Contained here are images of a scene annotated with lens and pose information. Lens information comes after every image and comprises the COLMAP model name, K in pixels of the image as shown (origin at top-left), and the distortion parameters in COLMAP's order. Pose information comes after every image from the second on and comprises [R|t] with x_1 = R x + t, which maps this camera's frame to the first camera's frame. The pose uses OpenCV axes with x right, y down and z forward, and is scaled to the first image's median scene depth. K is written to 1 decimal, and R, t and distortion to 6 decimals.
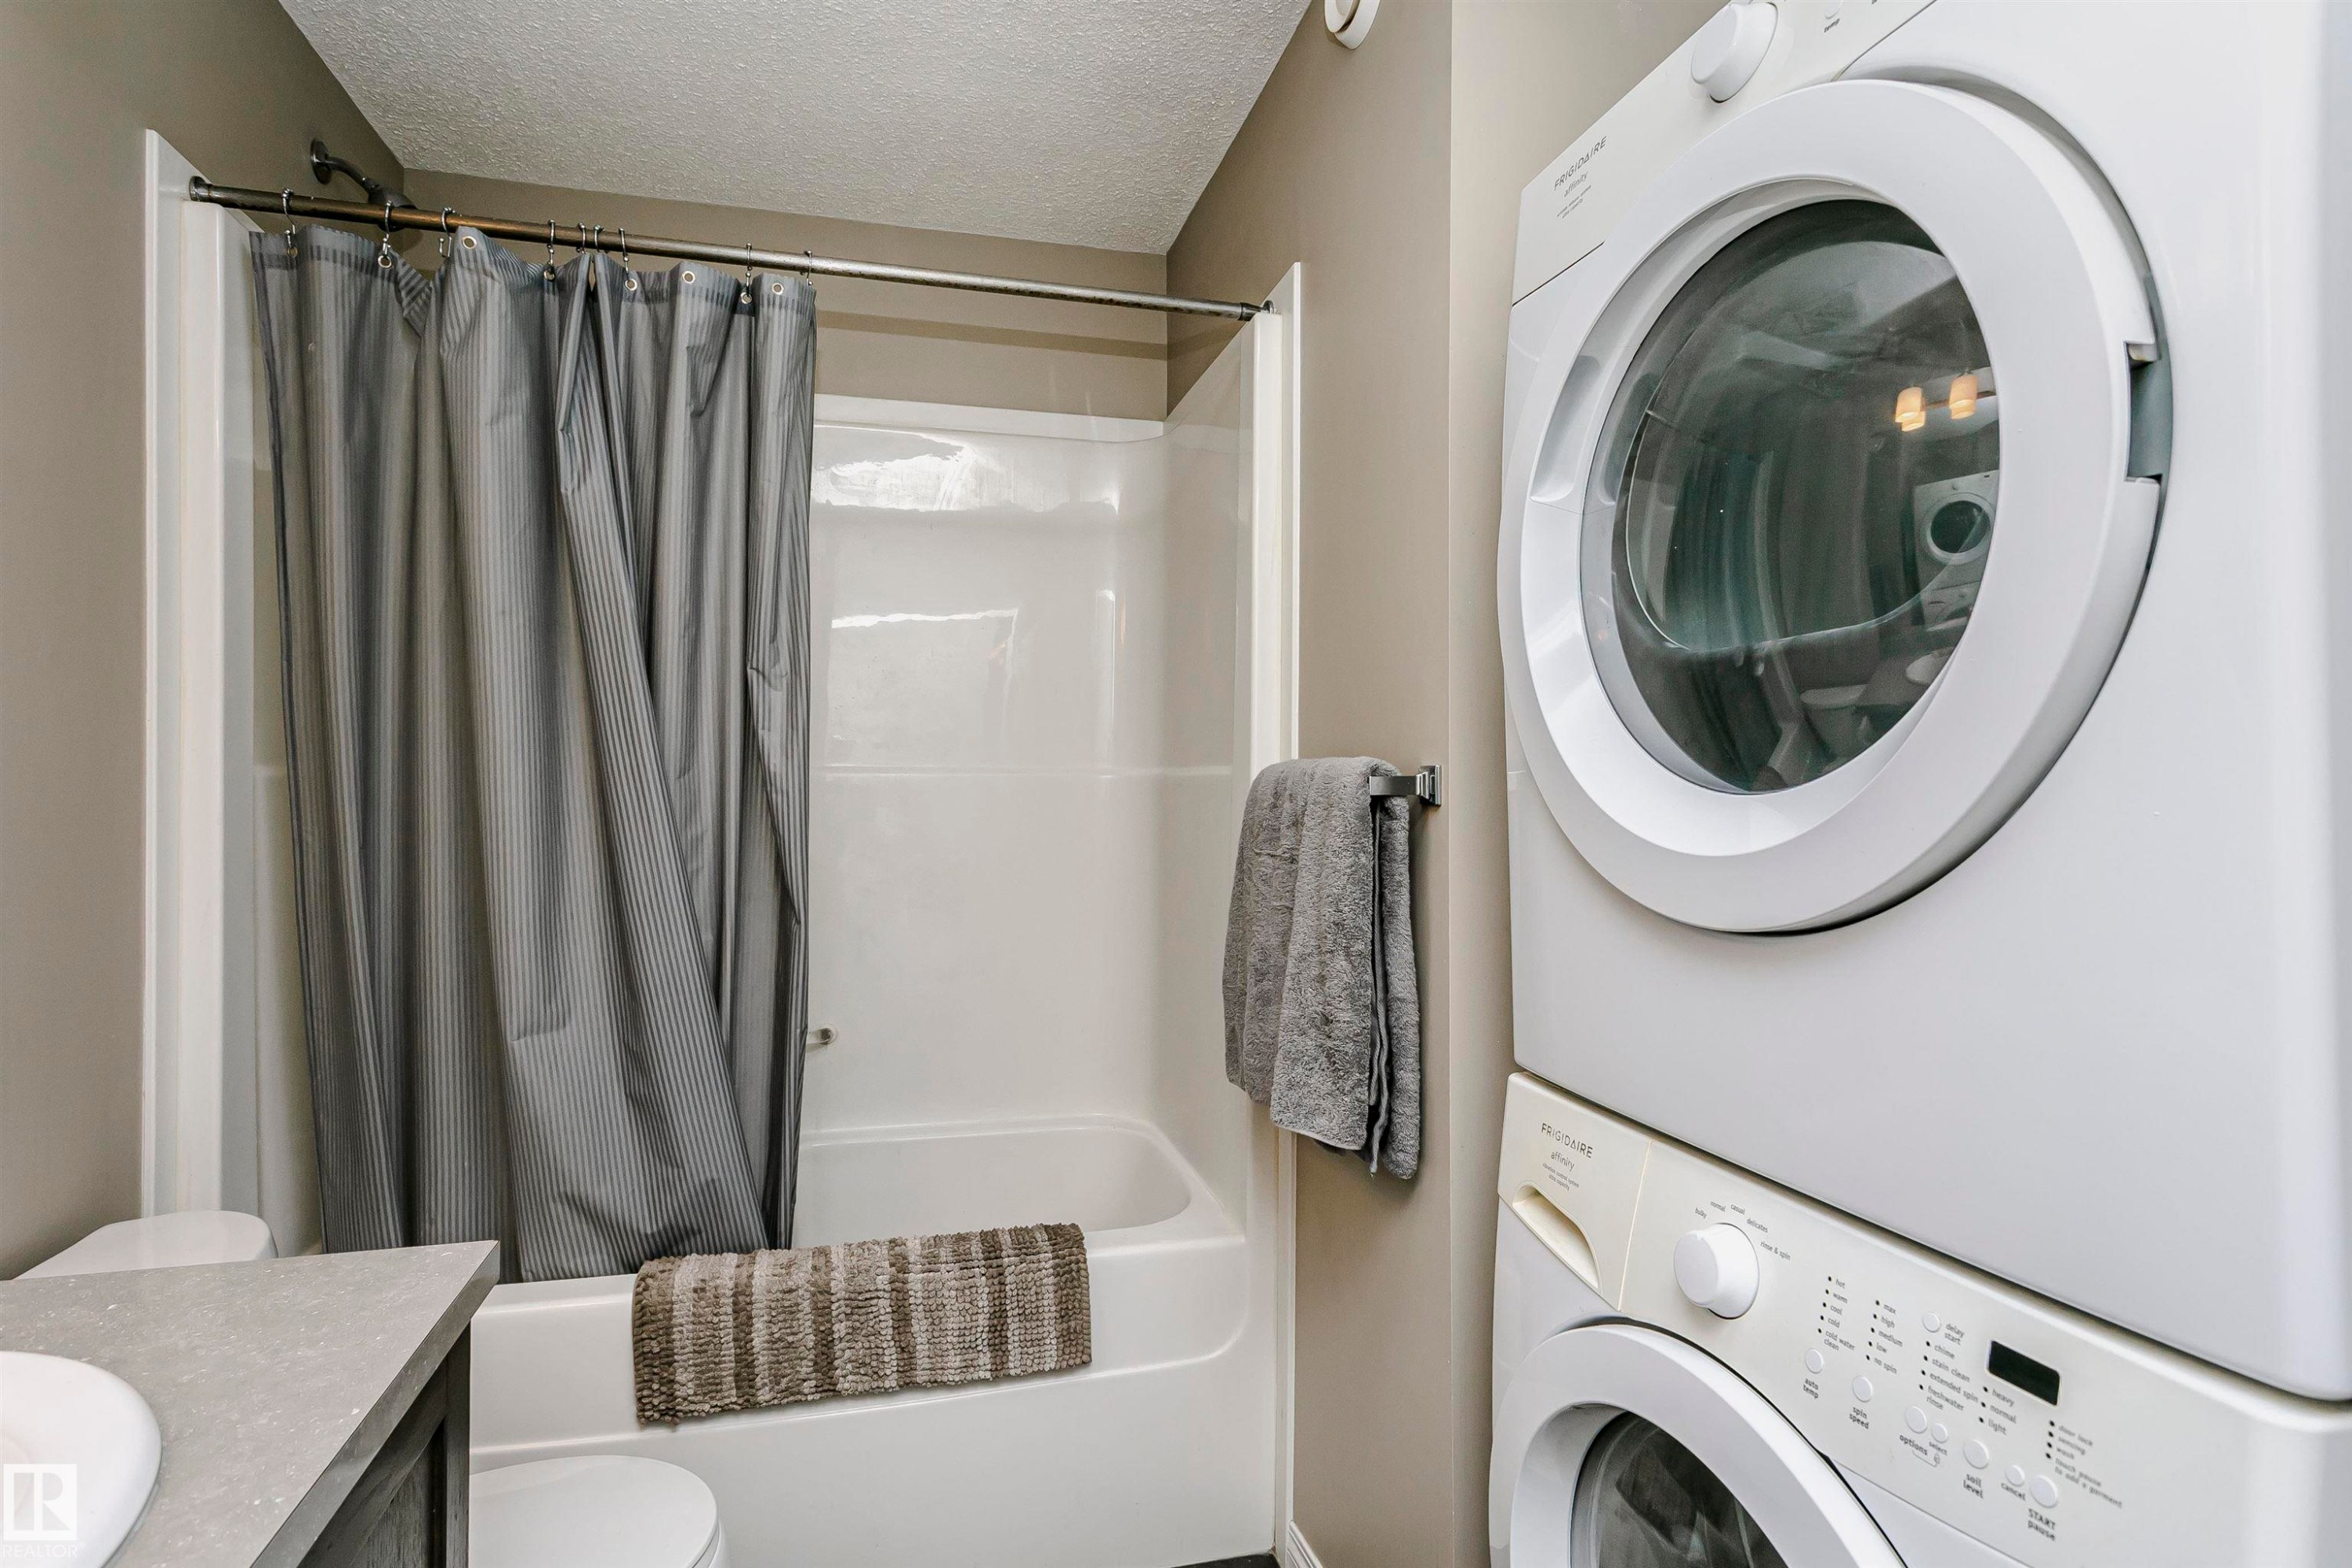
lens RADIAL K [[1158.4, 0, 1152.5], [0, 1158.4, 776.1], [0, 0, 1]] dist [0.002975, 0.001794]
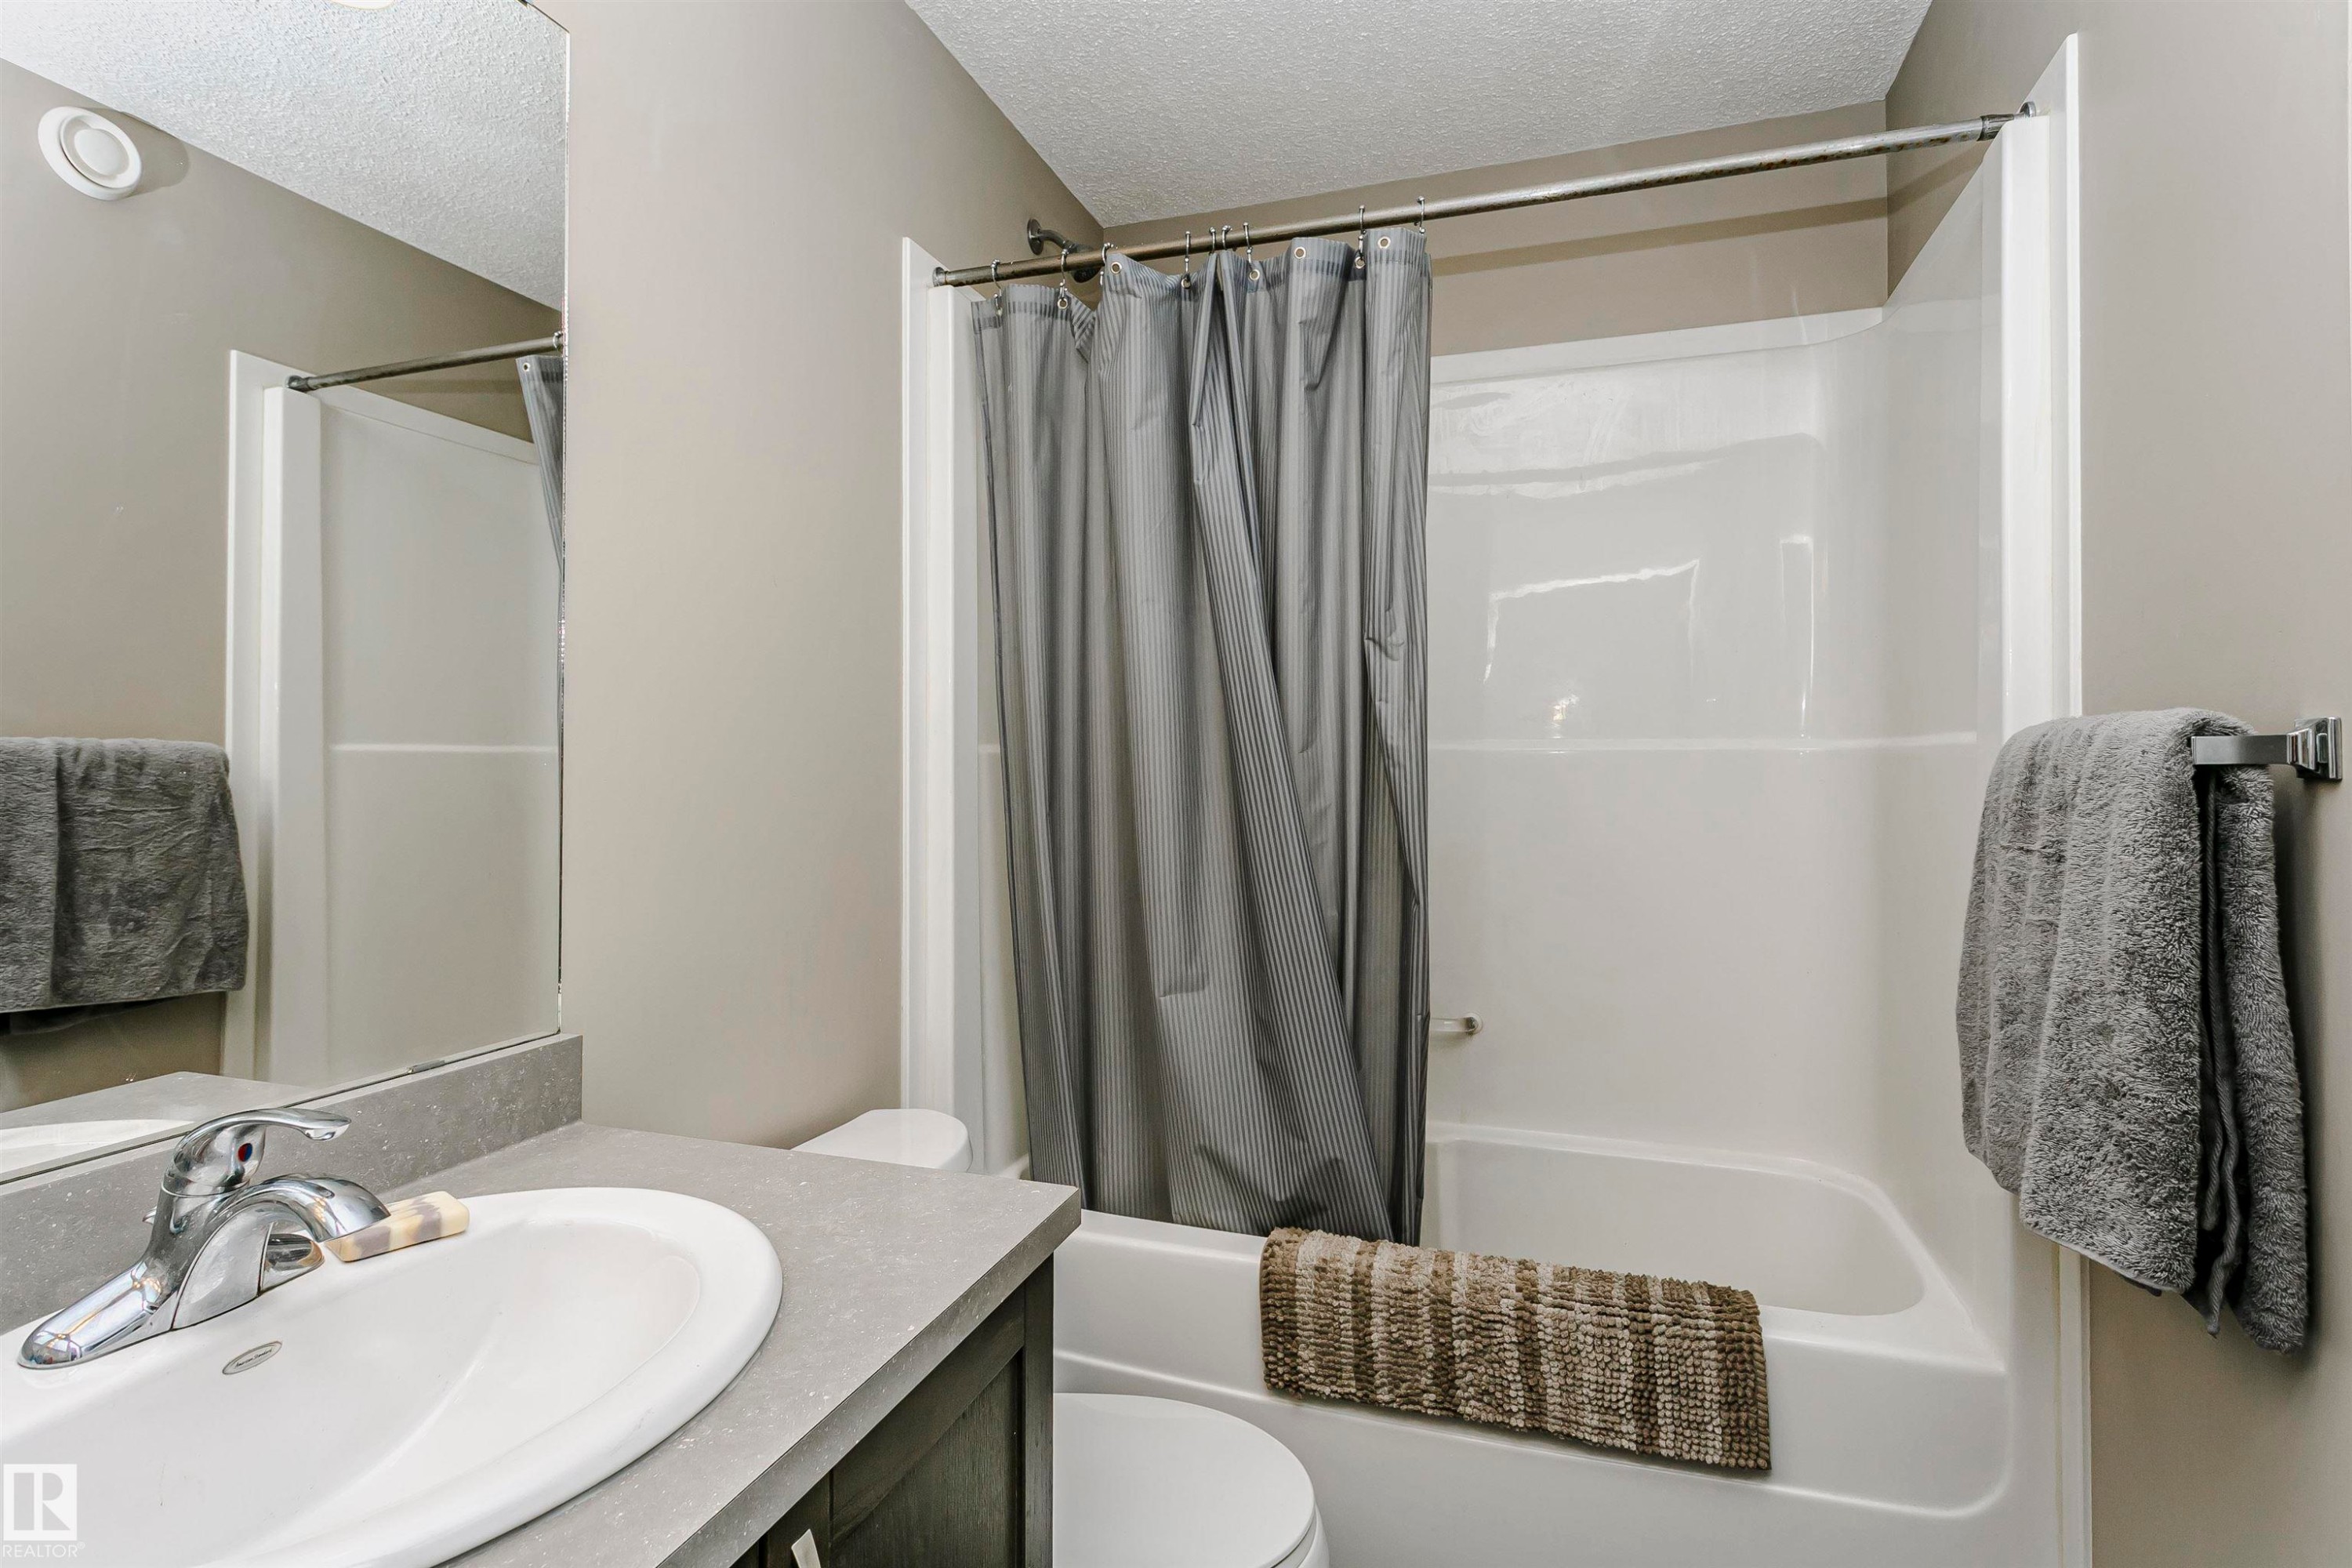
lens RADIAL K [[1158.4, 0, 1179.9], [0, 1158.4, 748.4], [0, 0, 1]] dist [0.002975, 0.001794]
pose [[0.841867, -0.011142, -0.539570, 0.047425], [0.005291, 0.999909, -0.012392, 0.010455], [0.539659, 0.007577, 0.841850, 0.099394]]
